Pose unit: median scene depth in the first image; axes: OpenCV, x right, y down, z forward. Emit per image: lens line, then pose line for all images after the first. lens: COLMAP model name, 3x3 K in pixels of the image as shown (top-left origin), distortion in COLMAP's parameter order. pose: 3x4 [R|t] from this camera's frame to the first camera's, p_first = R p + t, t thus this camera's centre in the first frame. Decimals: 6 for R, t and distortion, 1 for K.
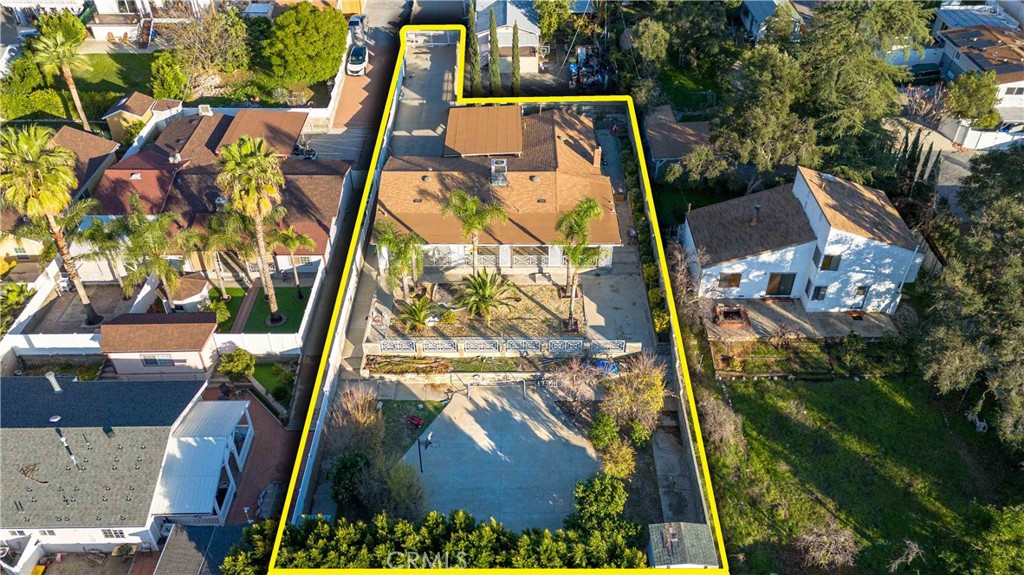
lens RADIAL K [[783.7, 0, 507.7], [0, 783.7, 280.7], [0, 0, 1]] dist [0.077188, -0.072158]
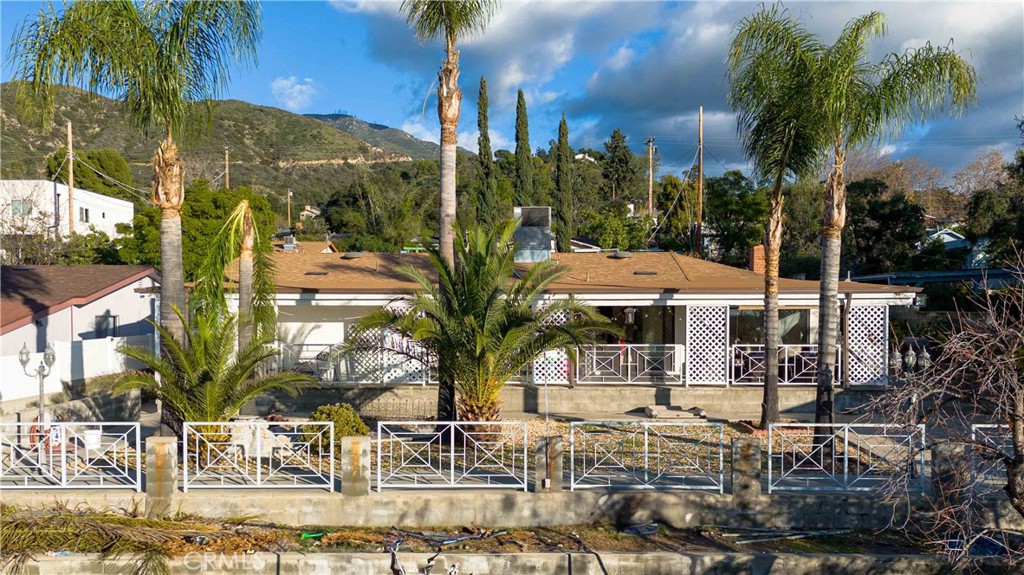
lens RADIAL K [[874.2, 0, 524.1], [0, 874.2, 335.2], [0, 0, 1]] dist [0.051868, -0.029443]
pose [[0.999874, -0.000022, -0.015883, -0.008980], [-0.009408, 0.804879, -0.593364, 0.187845], [0.012797, 0.593439, 0.804777, 0.742868]]
